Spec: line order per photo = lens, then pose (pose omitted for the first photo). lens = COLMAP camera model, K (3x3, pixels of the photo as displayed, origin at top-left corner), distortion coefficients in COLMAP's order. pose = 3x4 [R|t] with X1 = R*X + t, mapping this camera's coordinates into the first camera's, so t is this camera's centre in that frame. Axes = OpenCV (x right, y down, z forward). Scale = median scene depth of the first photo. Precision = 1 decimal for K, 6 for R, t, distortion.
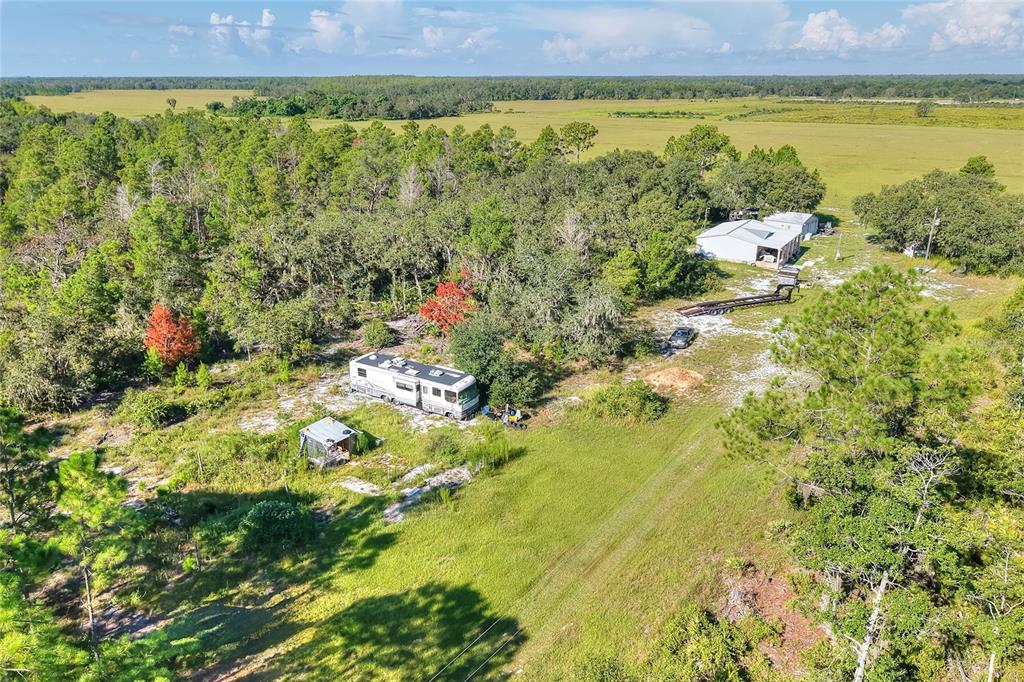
lens RADIAL K [[681.3, 0, 512.0], [0, 681.3, 341.0], [0, 0, 1]] dist [0.021704, -0.001301]
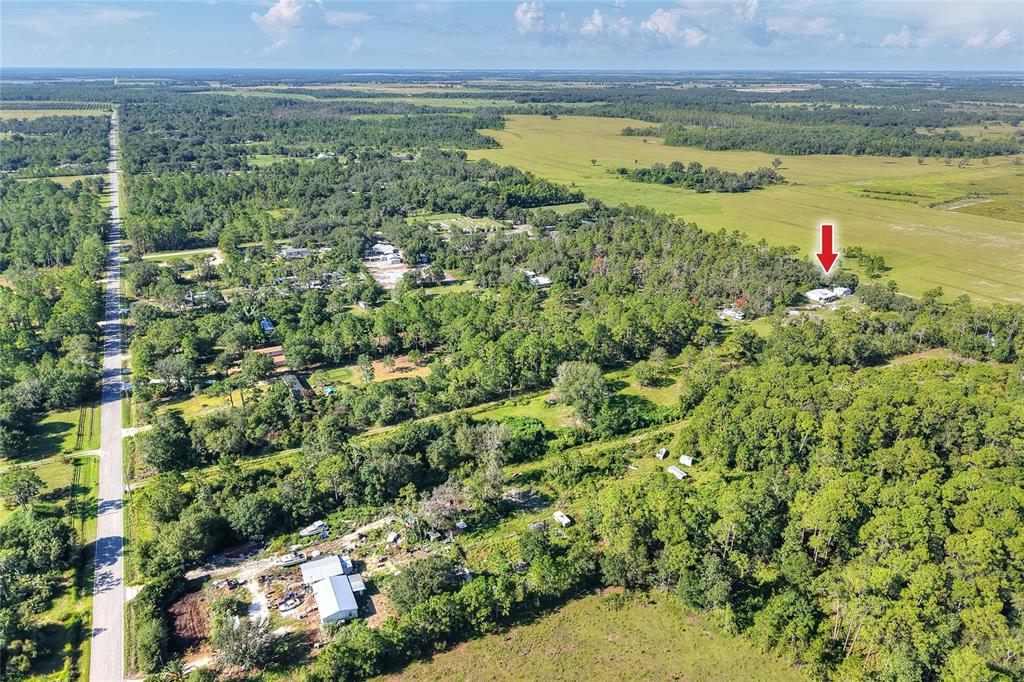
lens RADIAL K [[681.3, 0, 512.0], [0, 681.3, 341.0], [0, 0, 1]] dist [0.021704, -0.001301]
pose [[0.912485, 0.154897, -0.378653, 0.315763], [-0.138372, 0.987857, 0.070655, 0.111907], [0.384999, -0.012077, 0.922838, -4.297756]]
